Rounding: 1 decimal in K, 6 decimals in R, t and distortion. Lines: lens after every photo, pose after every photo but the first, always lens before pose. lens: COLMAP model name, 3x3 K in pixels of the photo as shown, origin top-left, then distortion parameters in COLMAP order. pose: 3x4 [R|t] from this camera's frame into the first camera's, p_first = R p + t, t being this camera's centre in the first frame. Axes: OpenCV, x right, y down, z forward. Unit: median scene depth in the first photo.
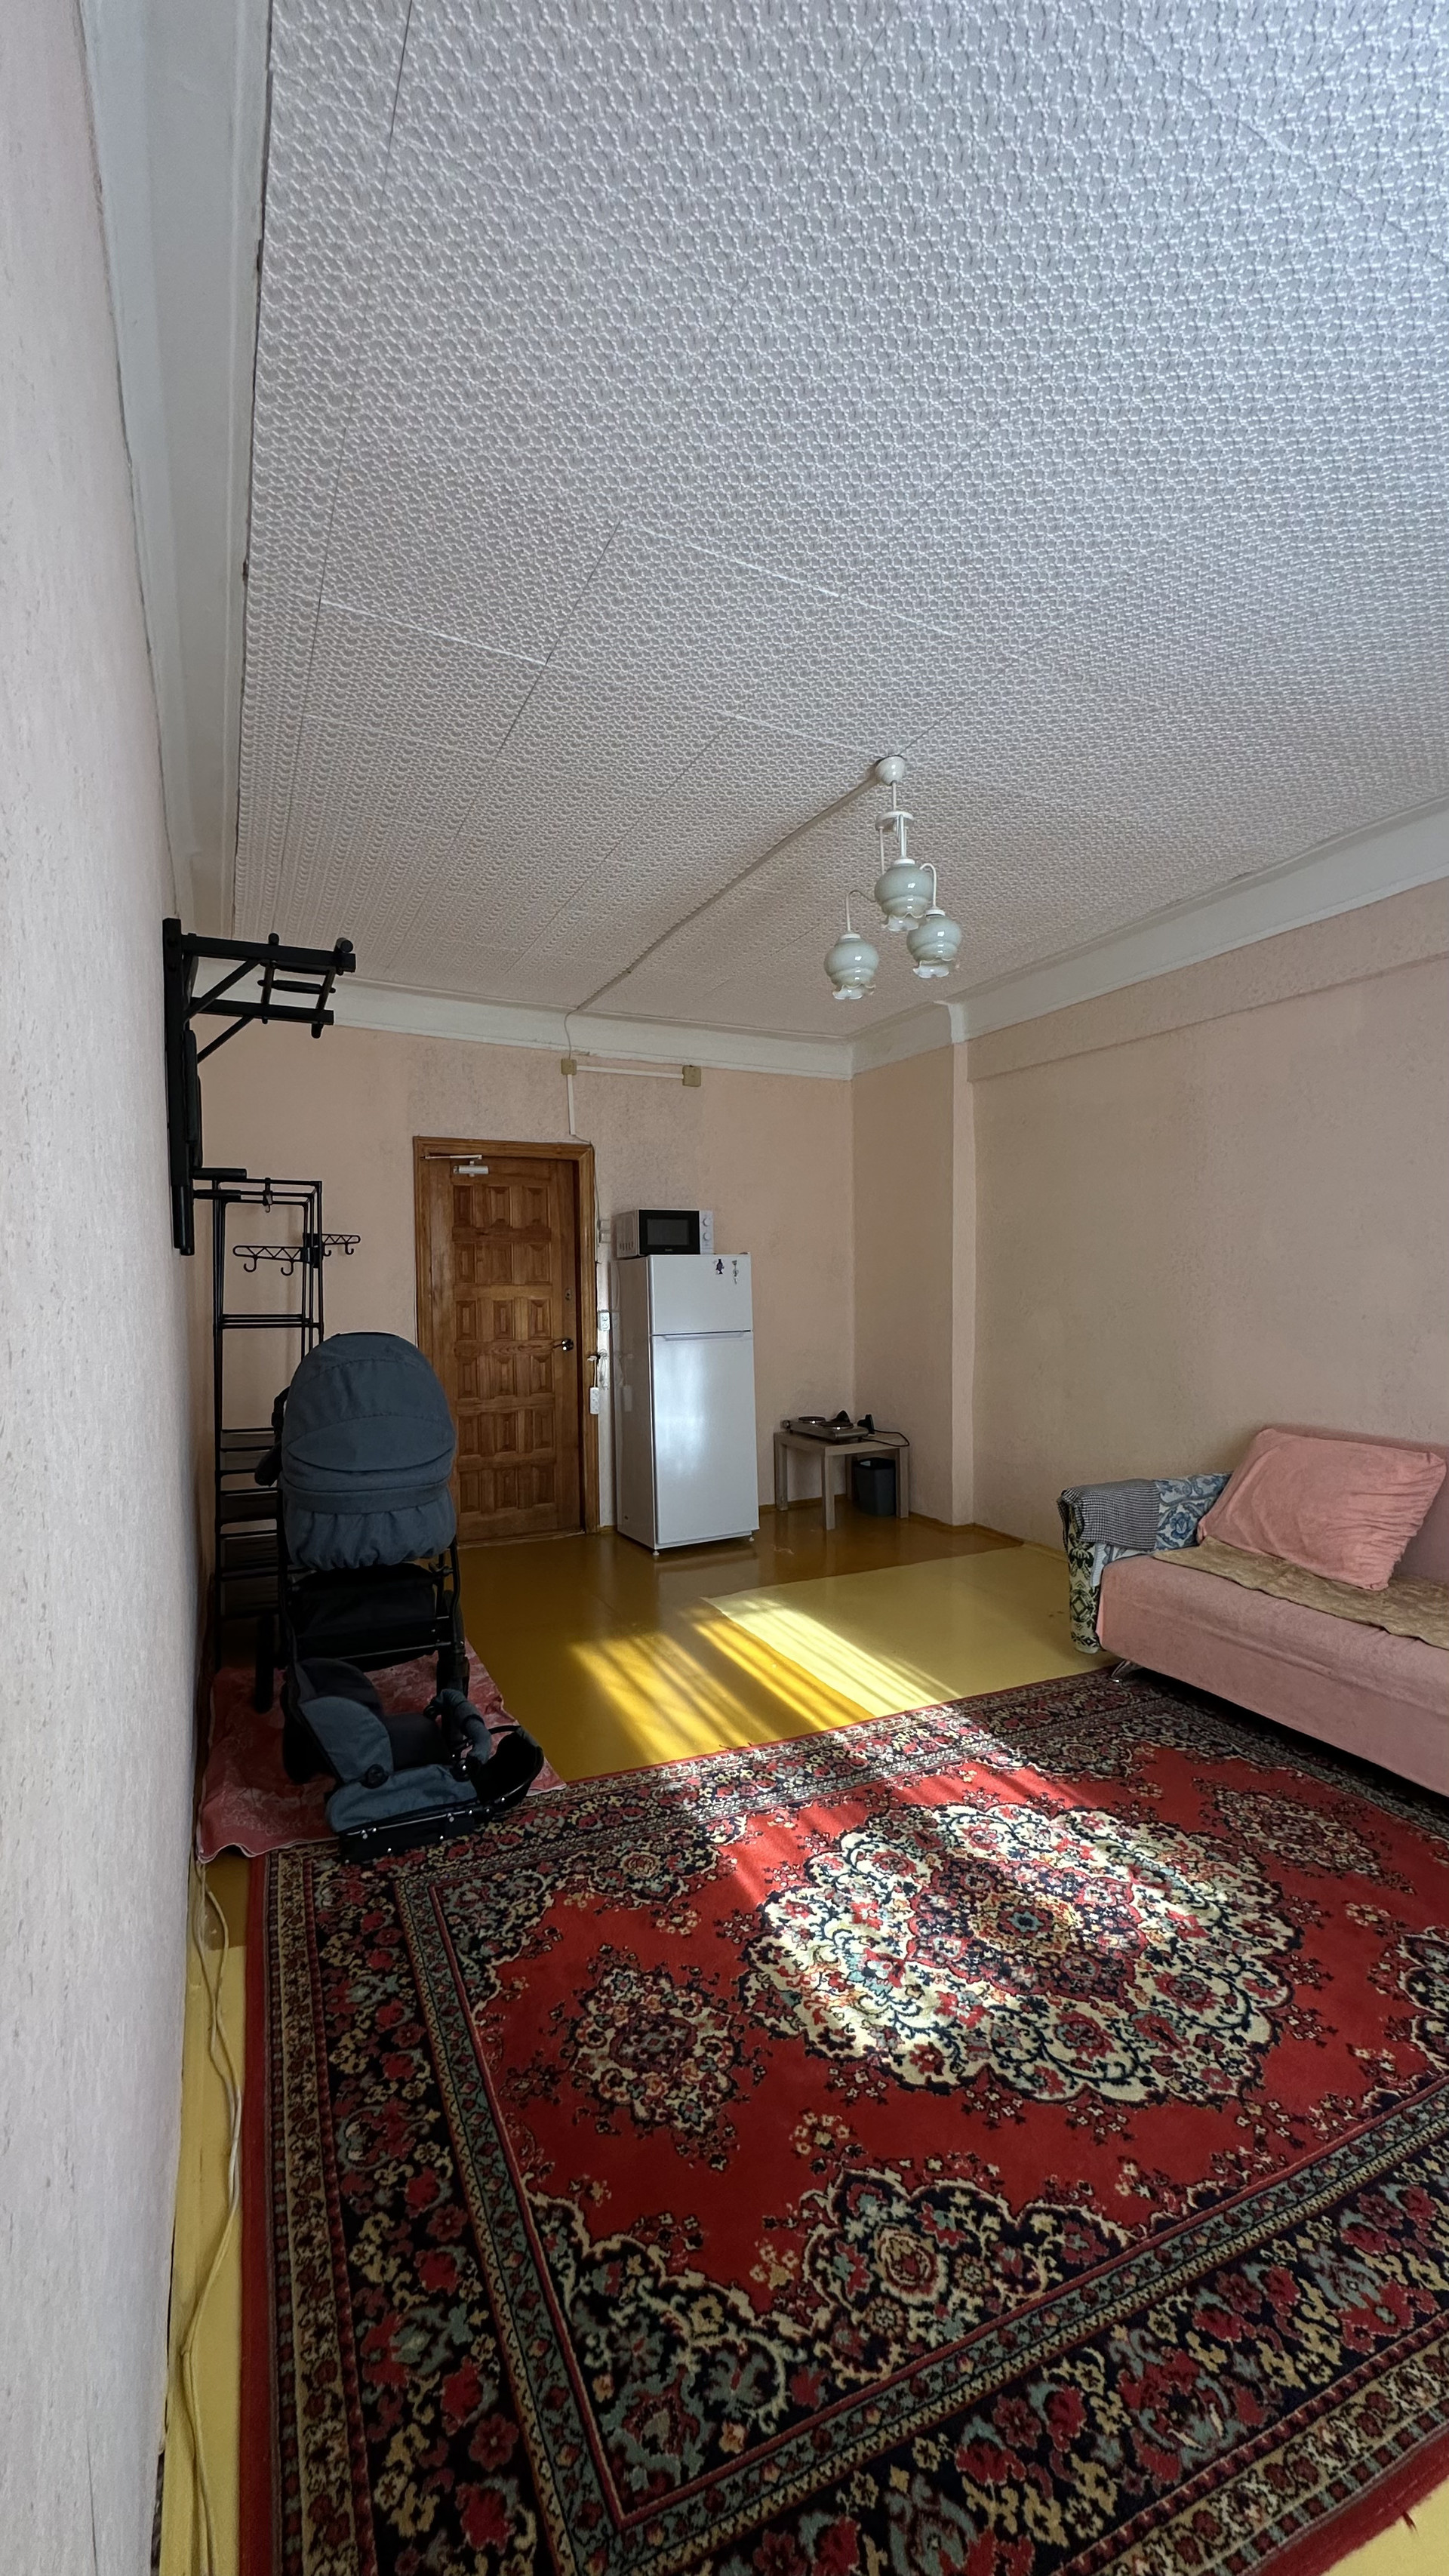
lens RADIAL K [[1023.9, 0, 732.9], [0, 1023.9, 1287.8], [0, 0, 1]] dist [0.000914, 0.000301]
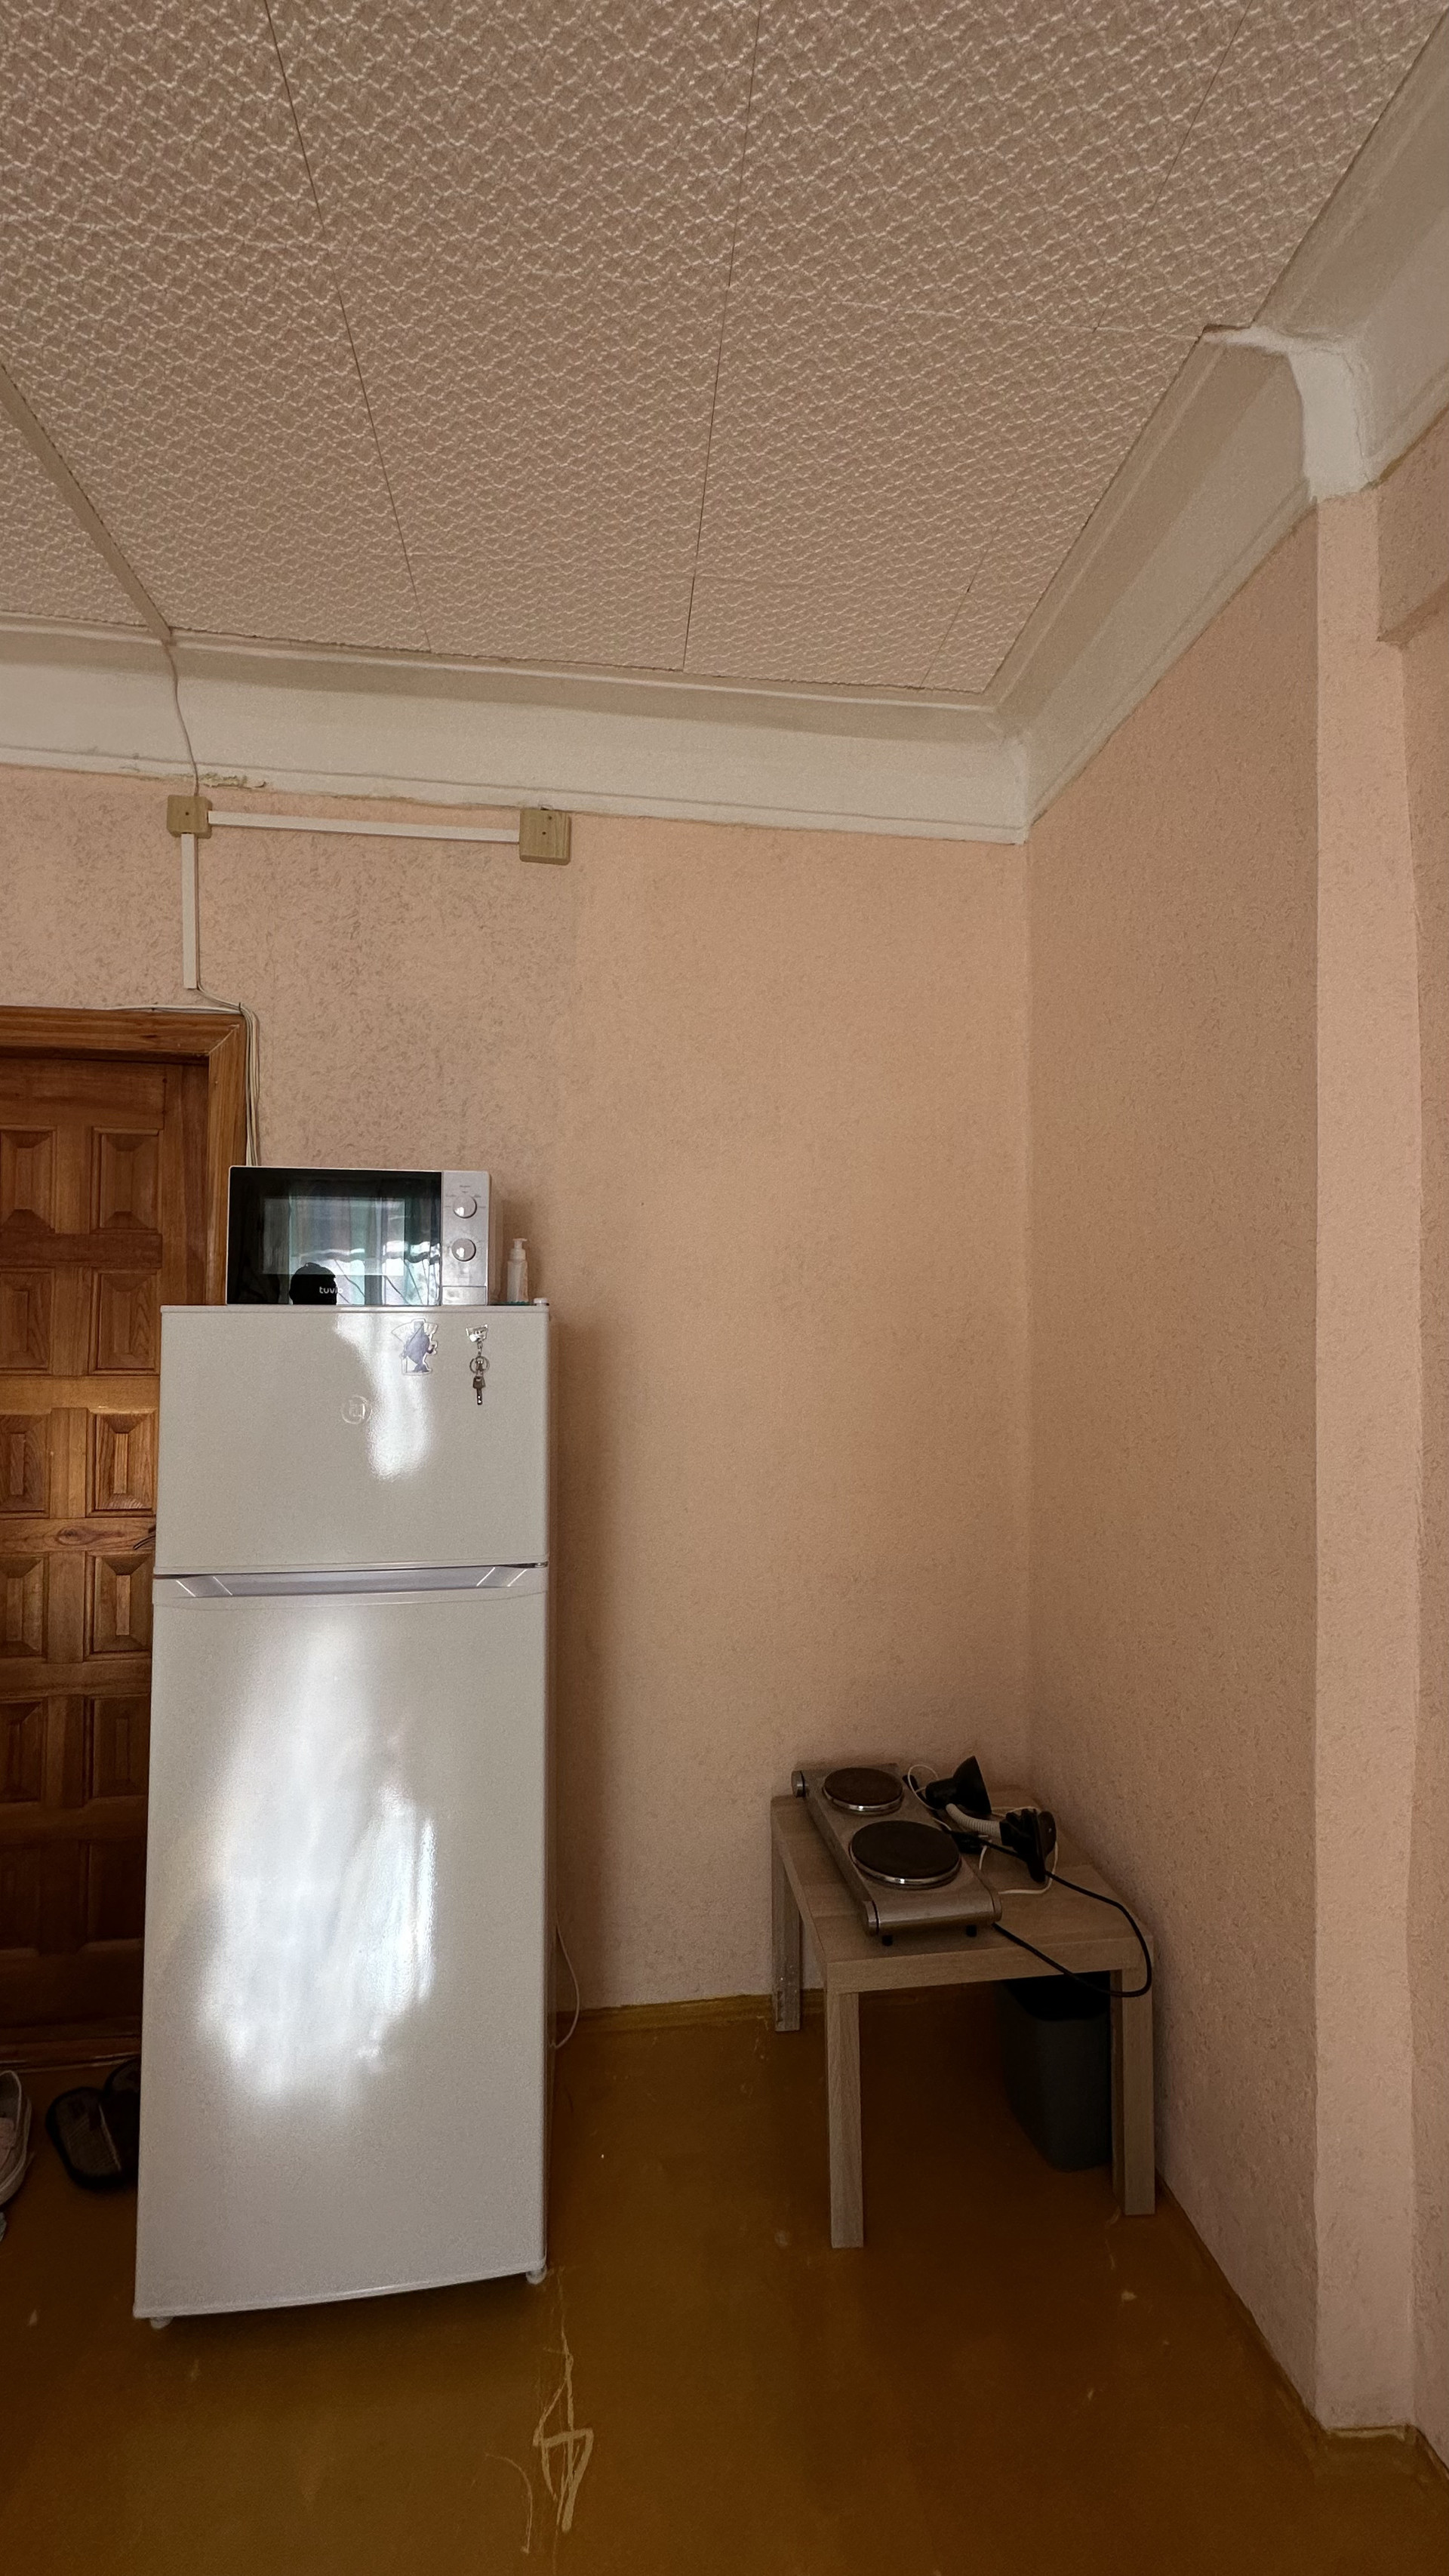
lens RADIAL K [[1023.9, 0, 726.6], [0, 1023.9, 1296.0], [0, 0, 1]] dist [0.000914, 0.000301]
pose [[0.938558, 0.004158, -0.345097, 0.348466], [-0.015184, 0.999457, -0.029253, -0.054693], [0.344787, 0.032695, 0.938111, 1.494157]]
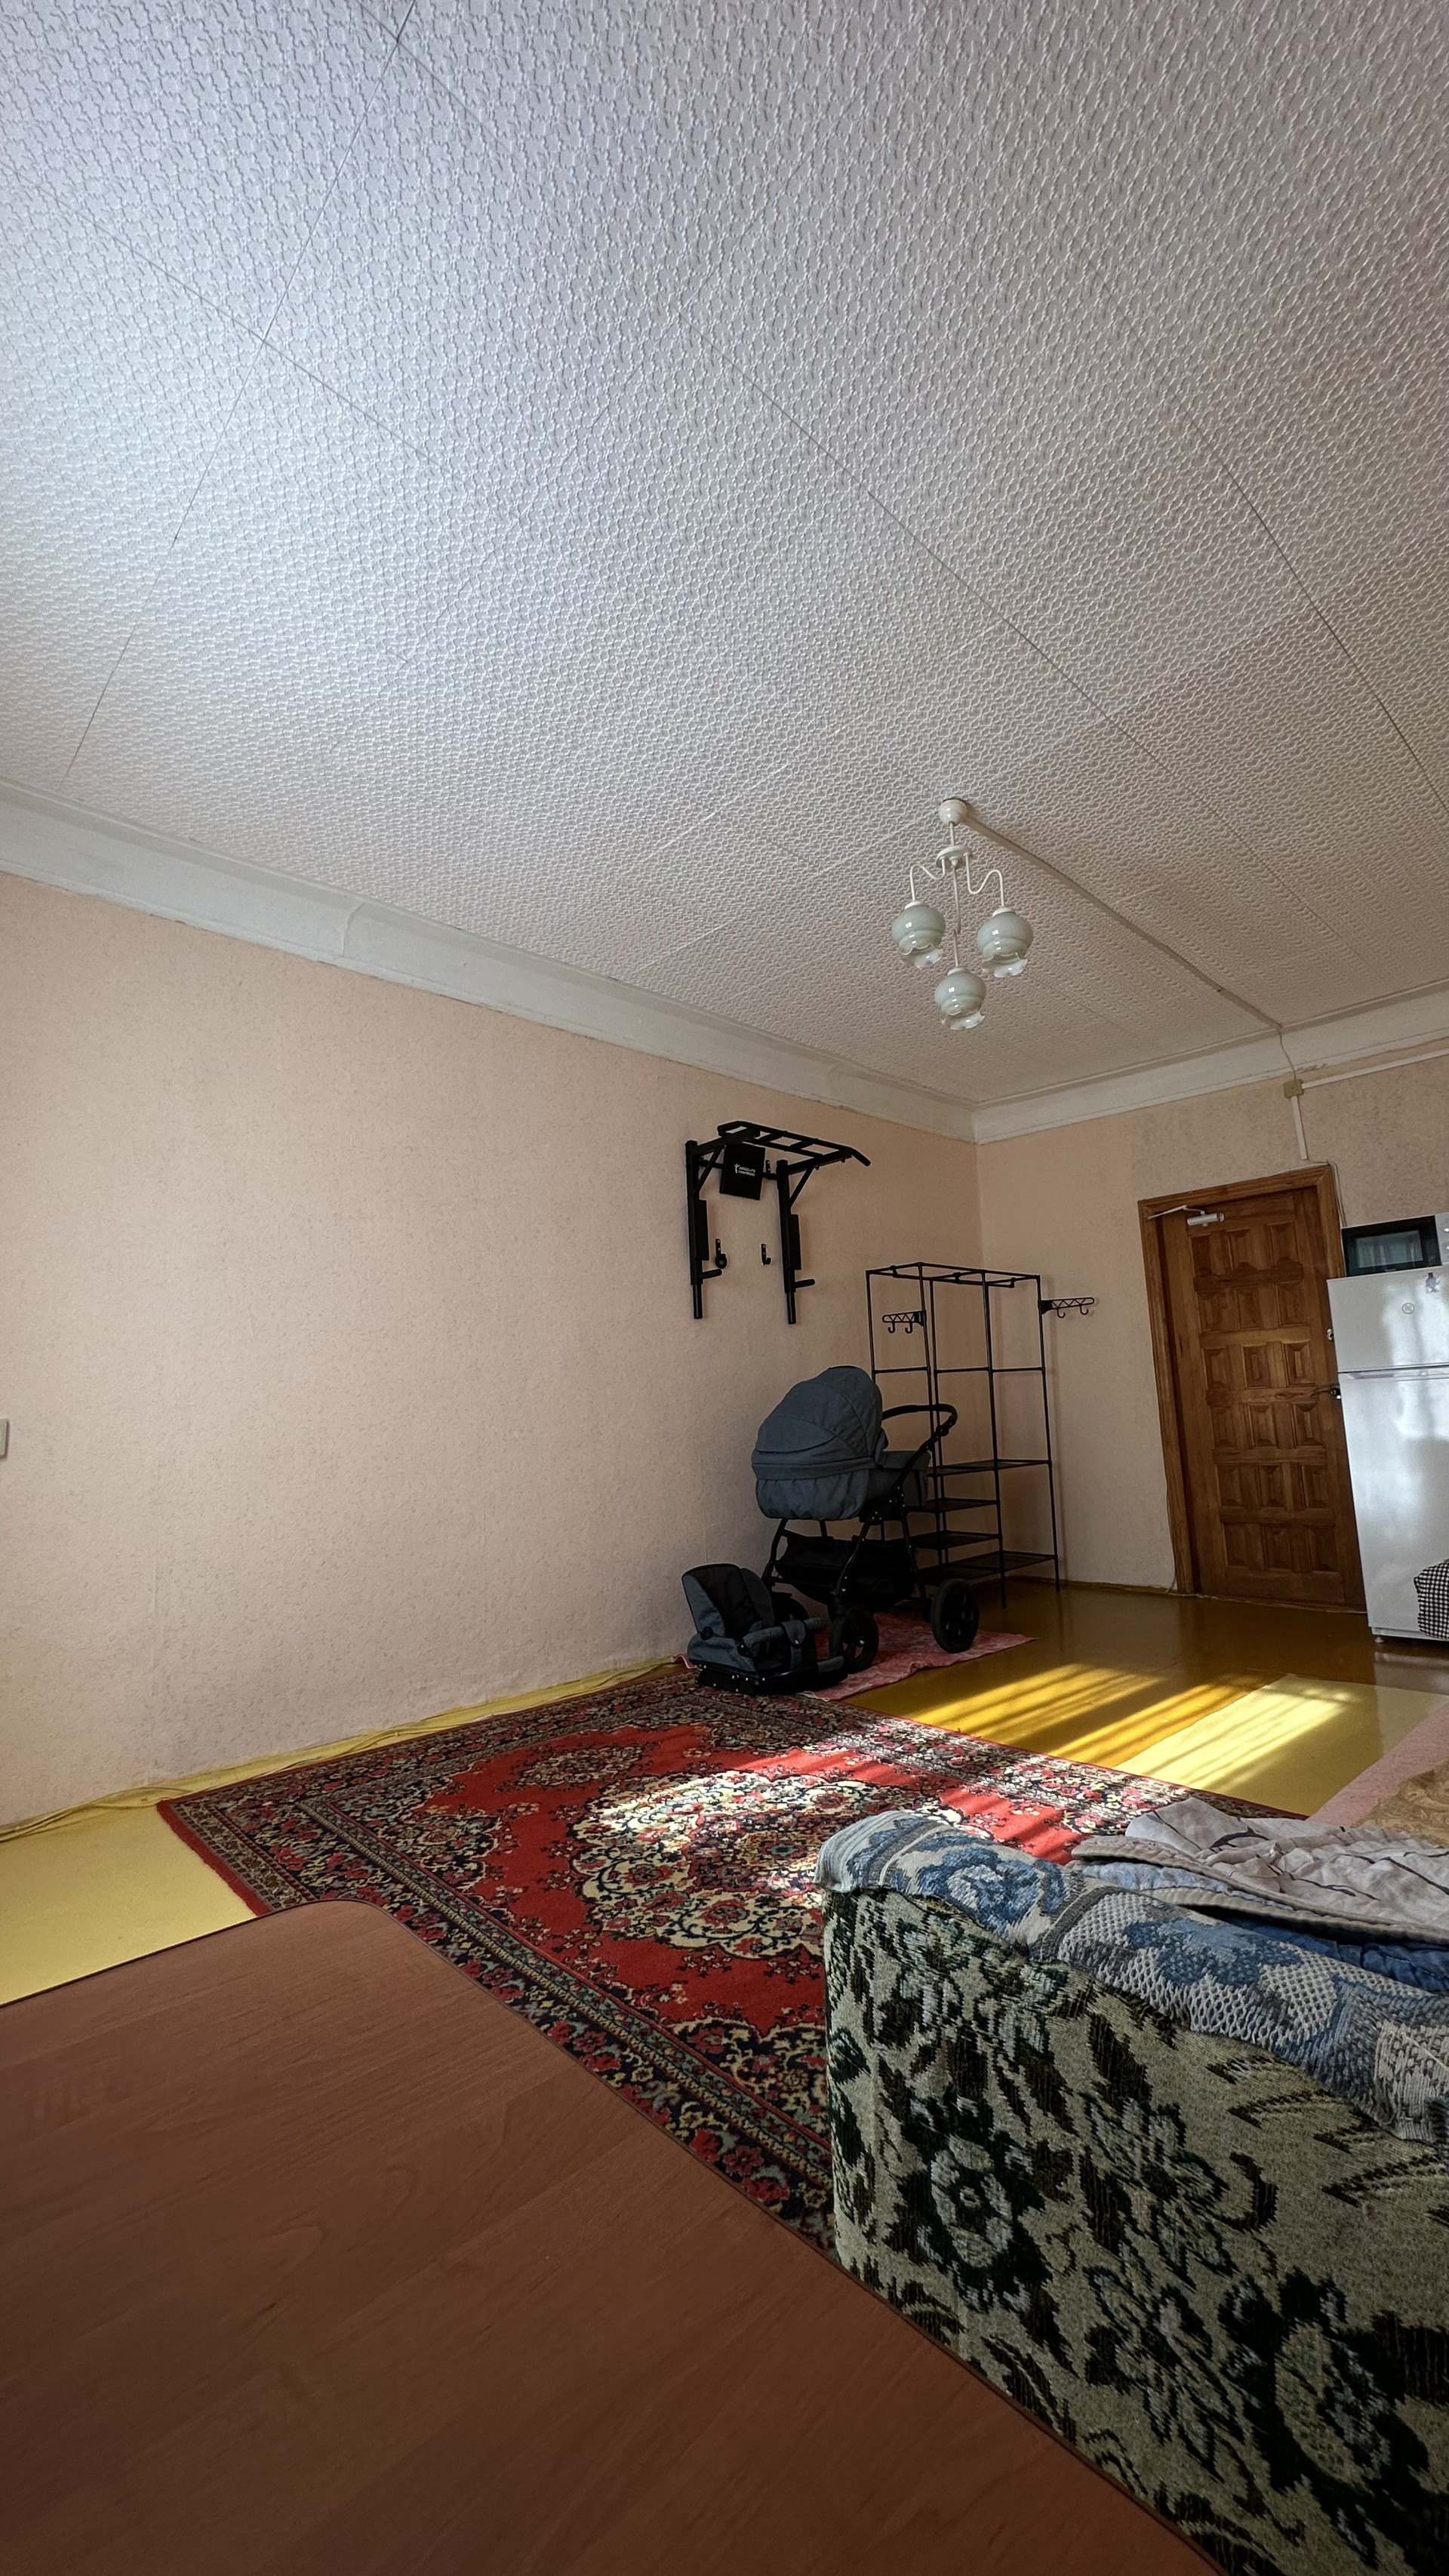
lens RADIAL K [[1023.9, 0, 722.0], [0, 1023.9, 1281.6], [0, 0, 1]] dist [0.000914, 0.000301]
pose [[0.284906, -0.134484, -0.949075, 1.147982], [0.031859, 0.990891, -0.130846, 0.128599], [0.958026, 0.007042, 0.286595, 0.509208]]
